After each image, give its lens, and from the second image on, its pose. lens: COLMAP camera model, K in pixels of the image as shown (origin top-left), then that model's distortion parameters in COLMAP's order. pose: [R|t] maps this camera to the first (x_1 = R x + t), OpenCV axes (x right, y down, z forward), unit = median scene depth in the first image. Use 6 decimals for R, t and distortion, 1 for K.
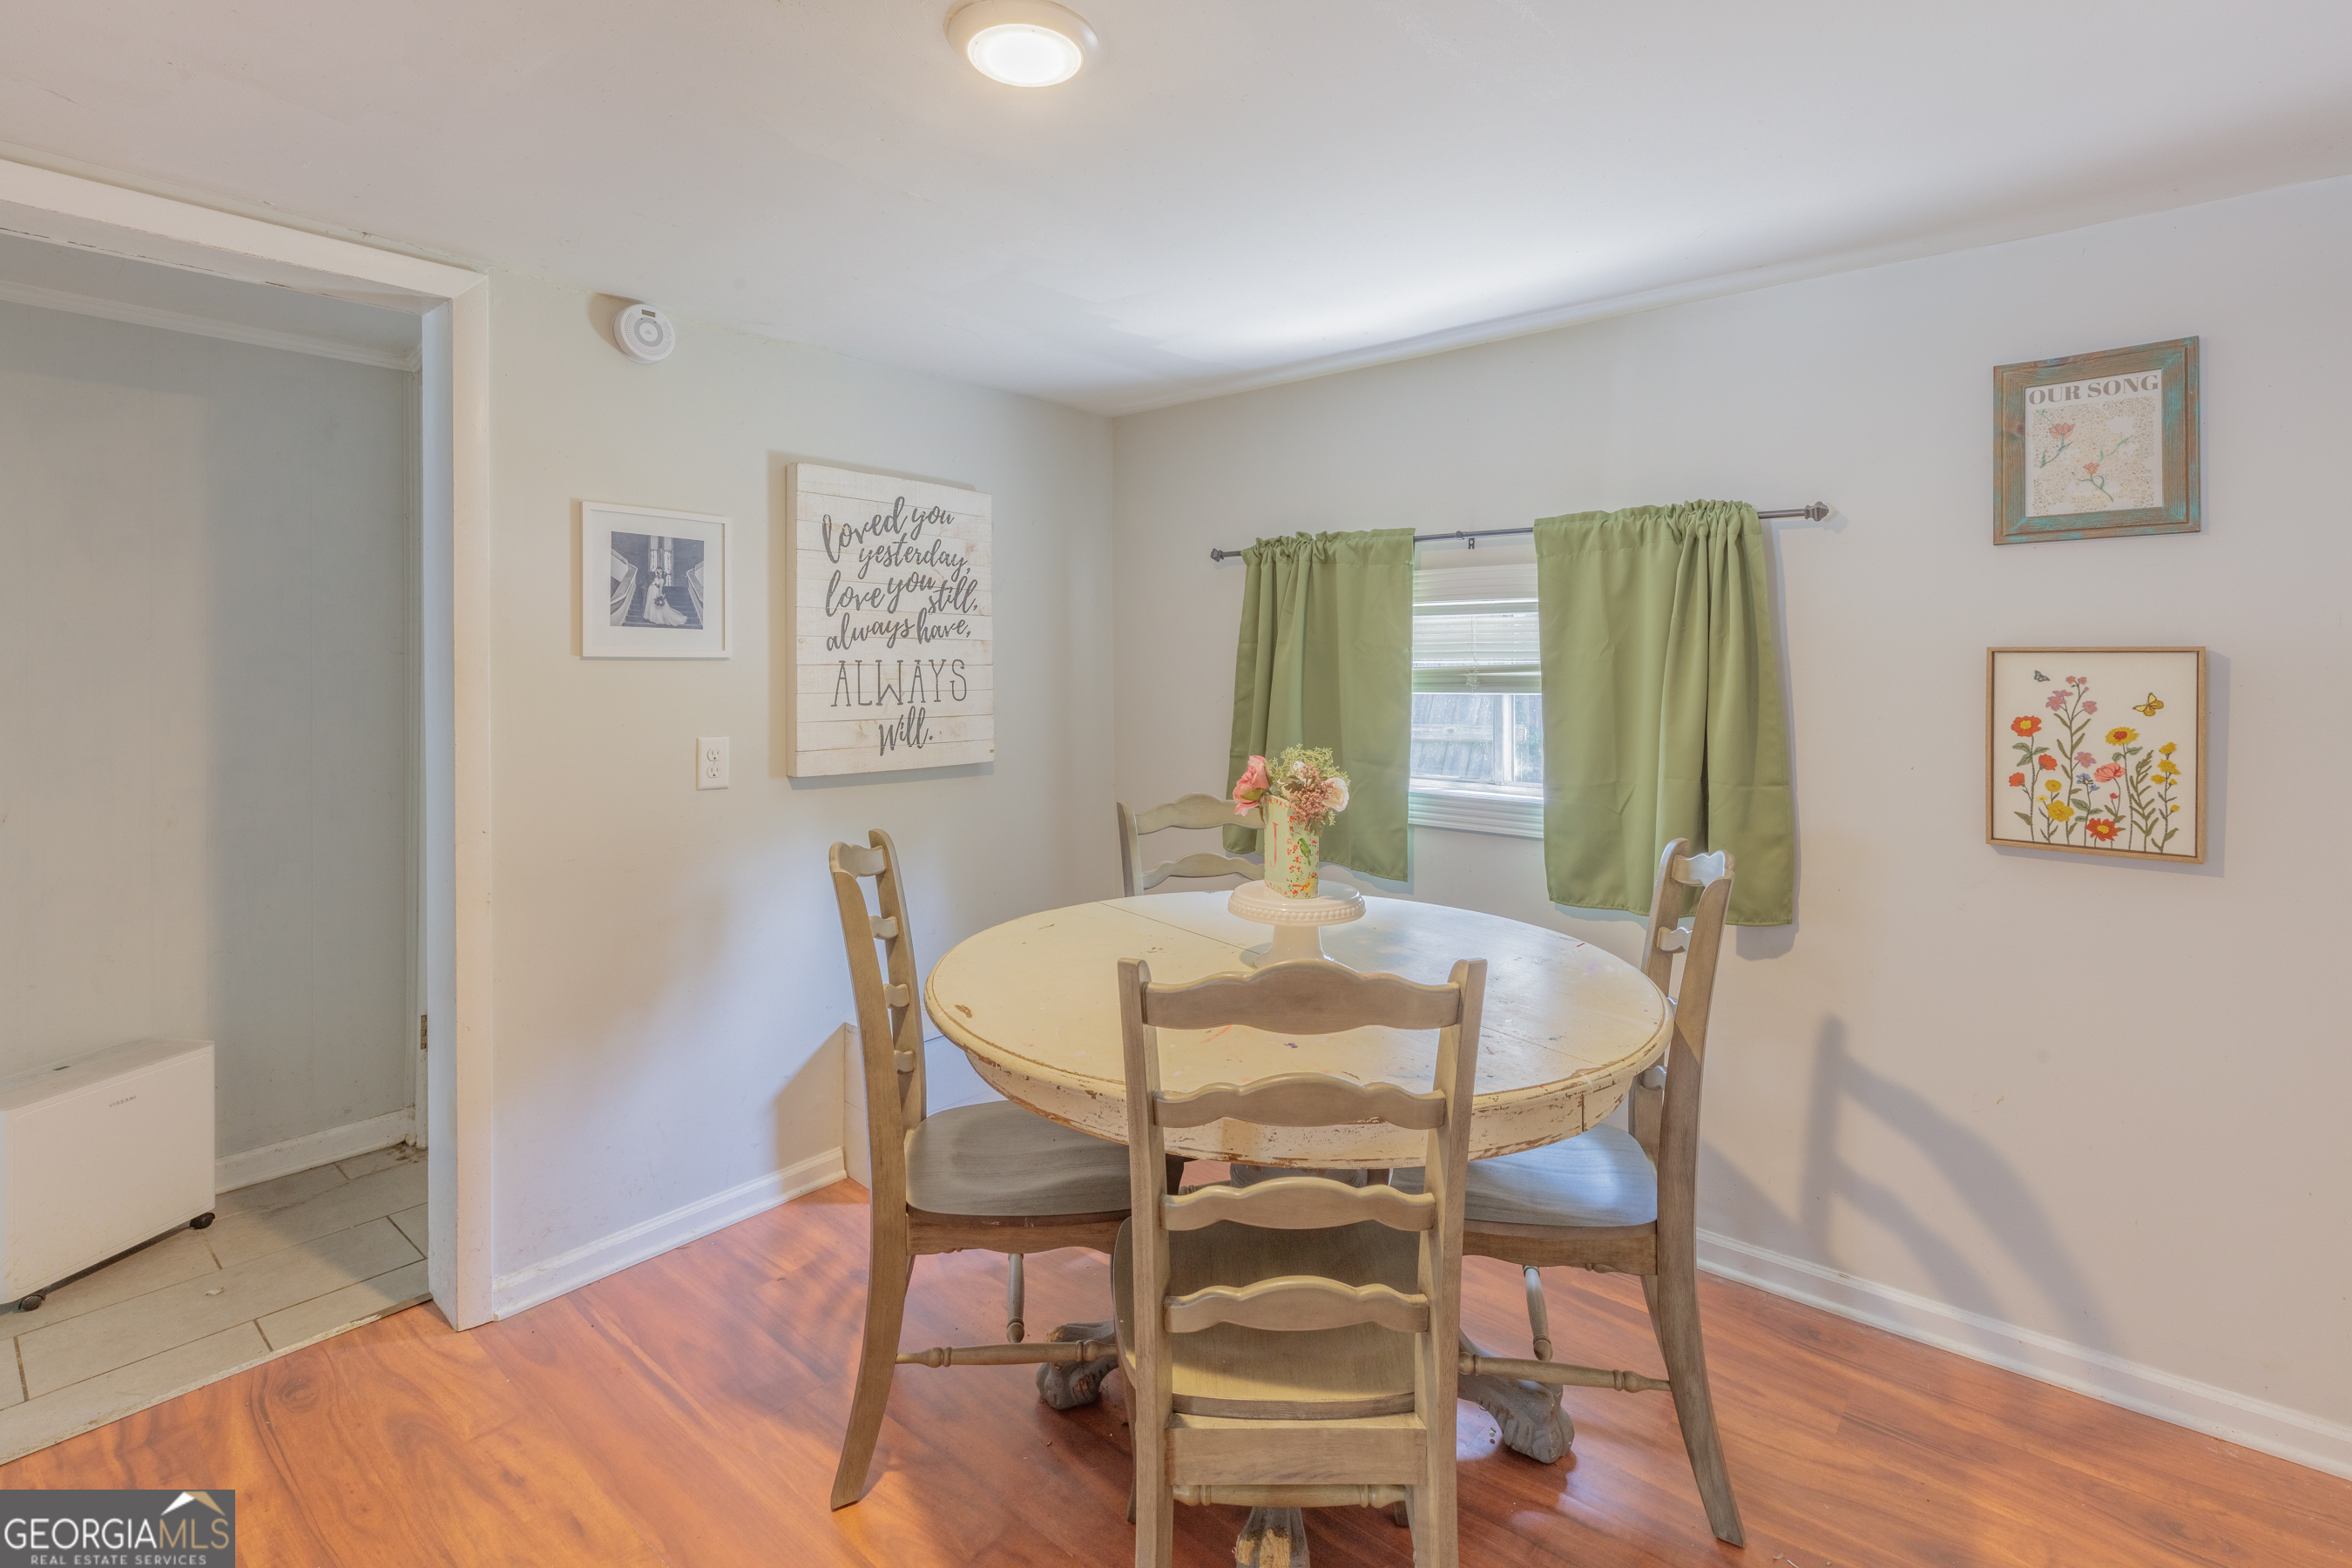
lens RADIAL K [[1074.1, 0, 1190.9], [0, 1074.1, 660.0], [0, 0, 1]] dist [0.009714, -0.001637]
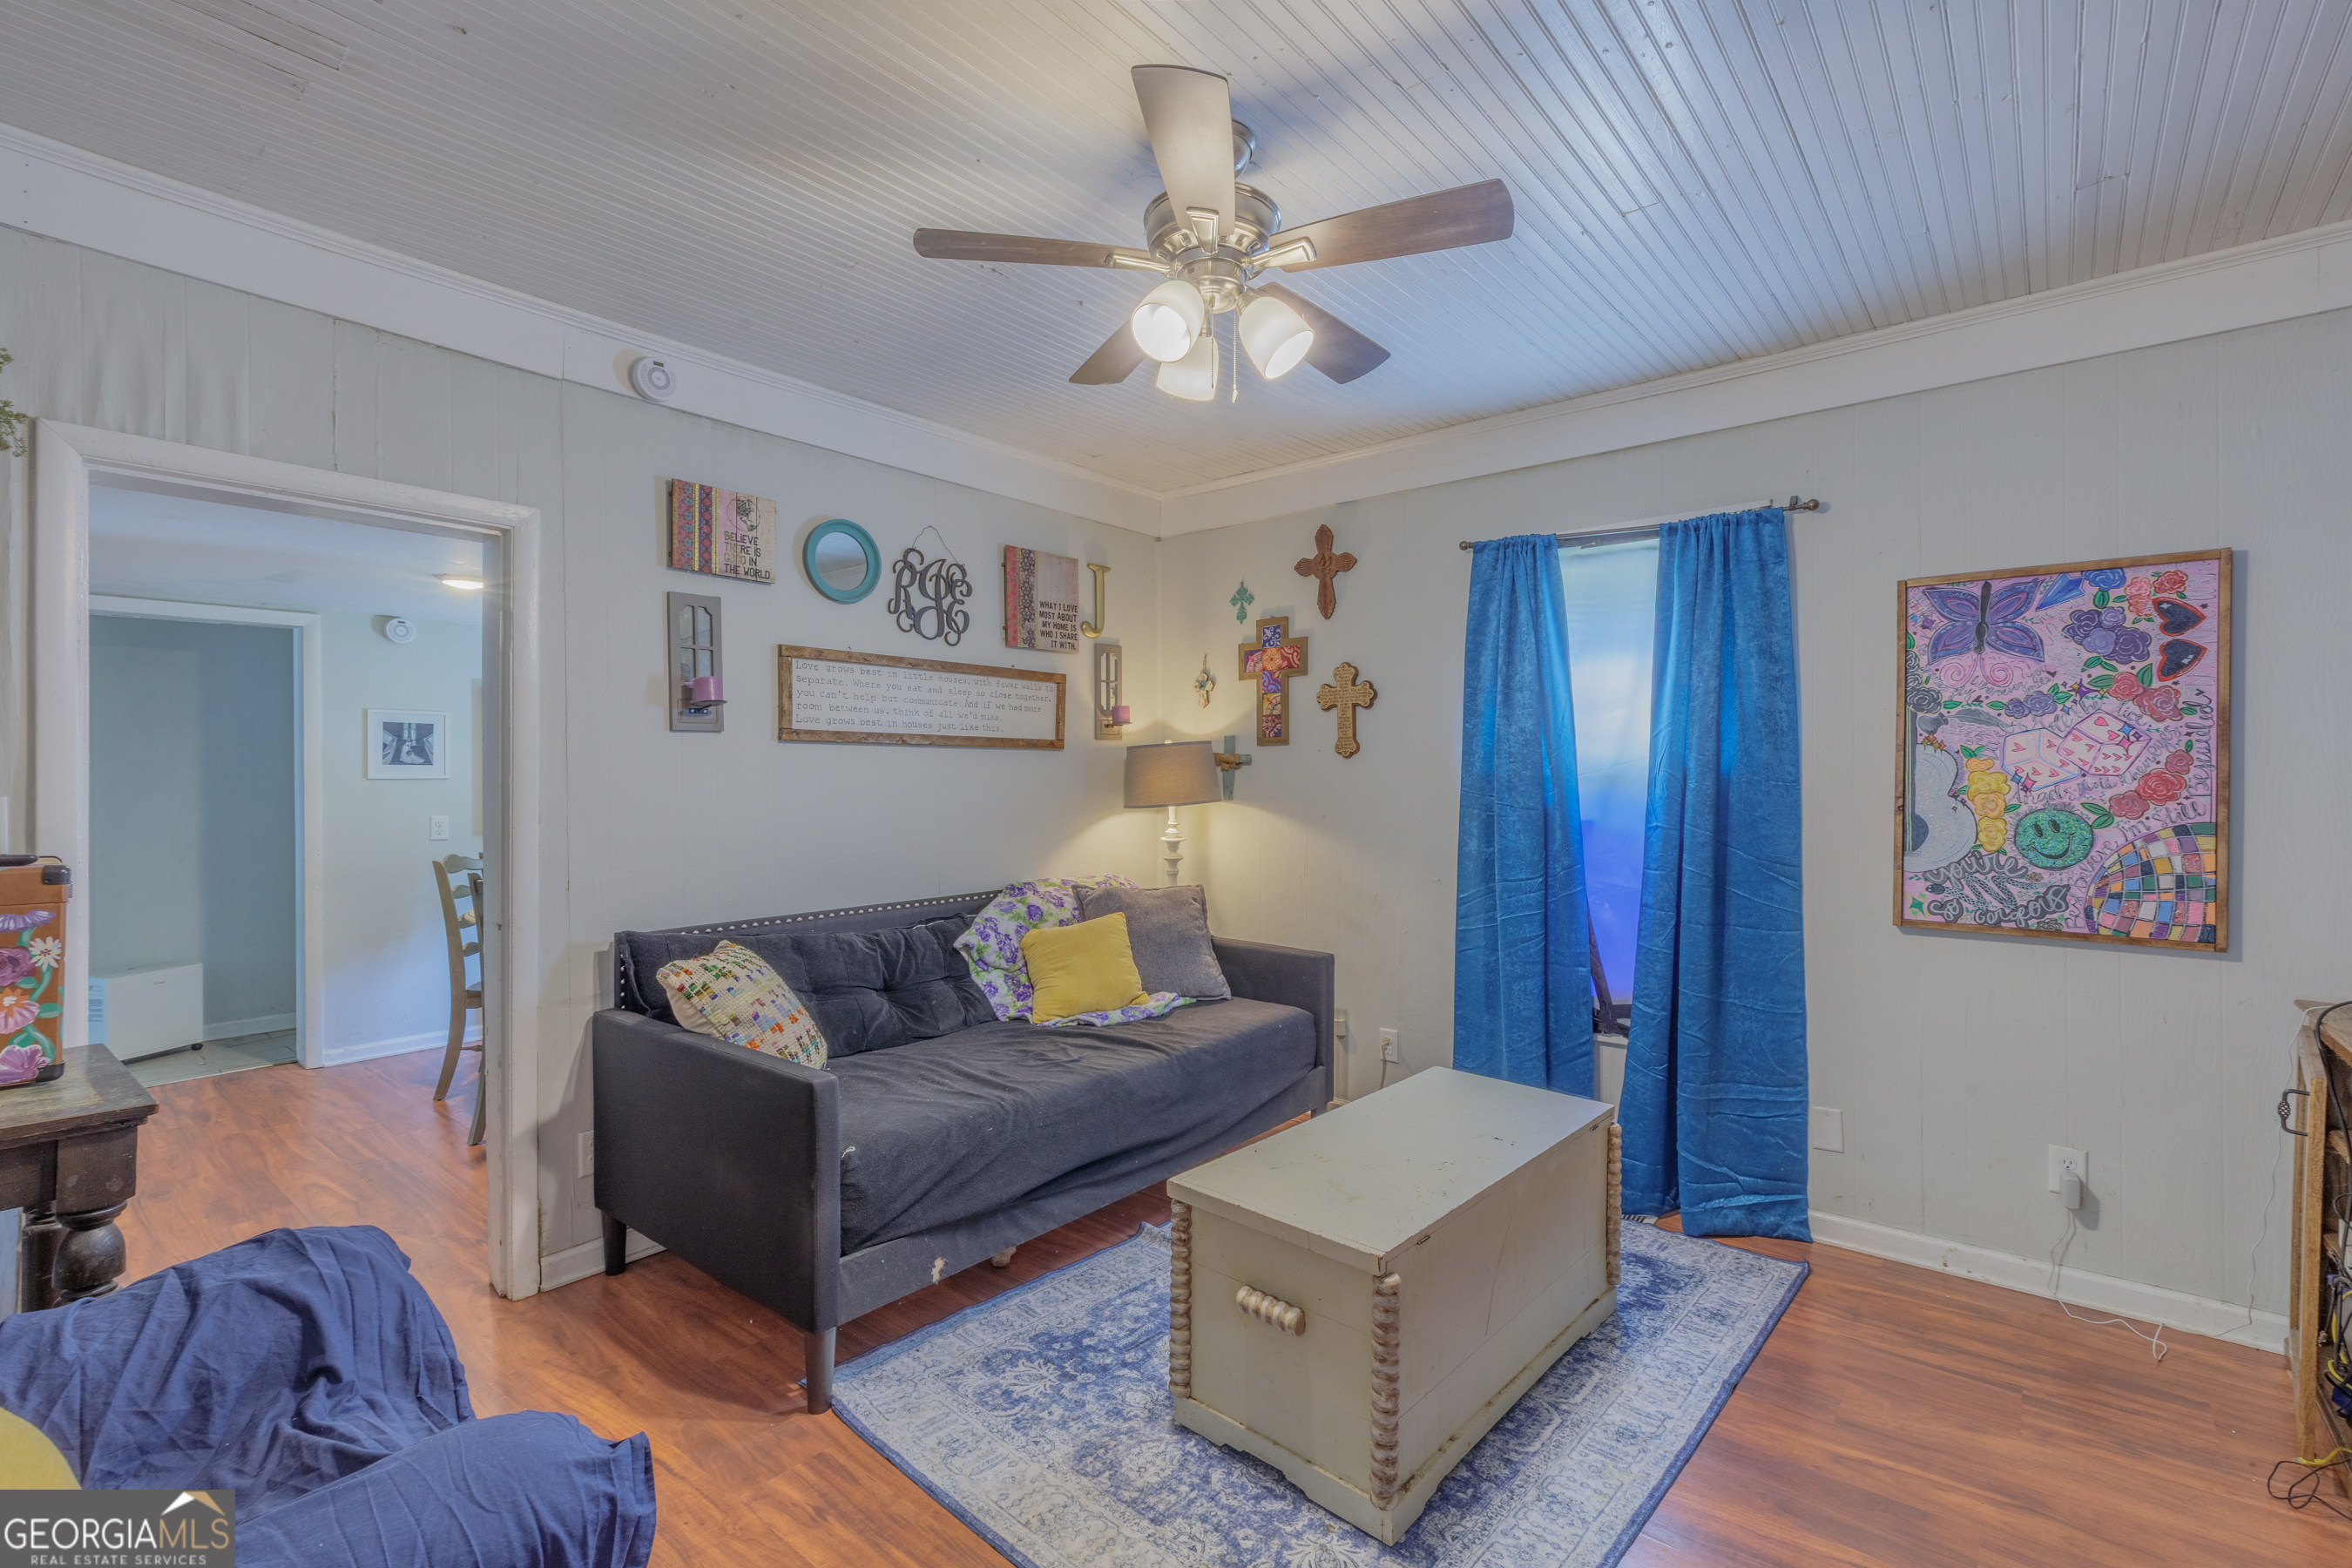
lens RADIAL K [[1074.1, 0, 1208.5], [0, 1074.1, 776.4], [0, 0, 1]] dist [0.009714, -0.001637]
pose [[0.999986, 0.004028, 0.003398, 1.113859], [-0.004035, 0.999990, 0.001942, -0.017815], [-0.003390, -0.001956, 0.999992, -1.182804]]
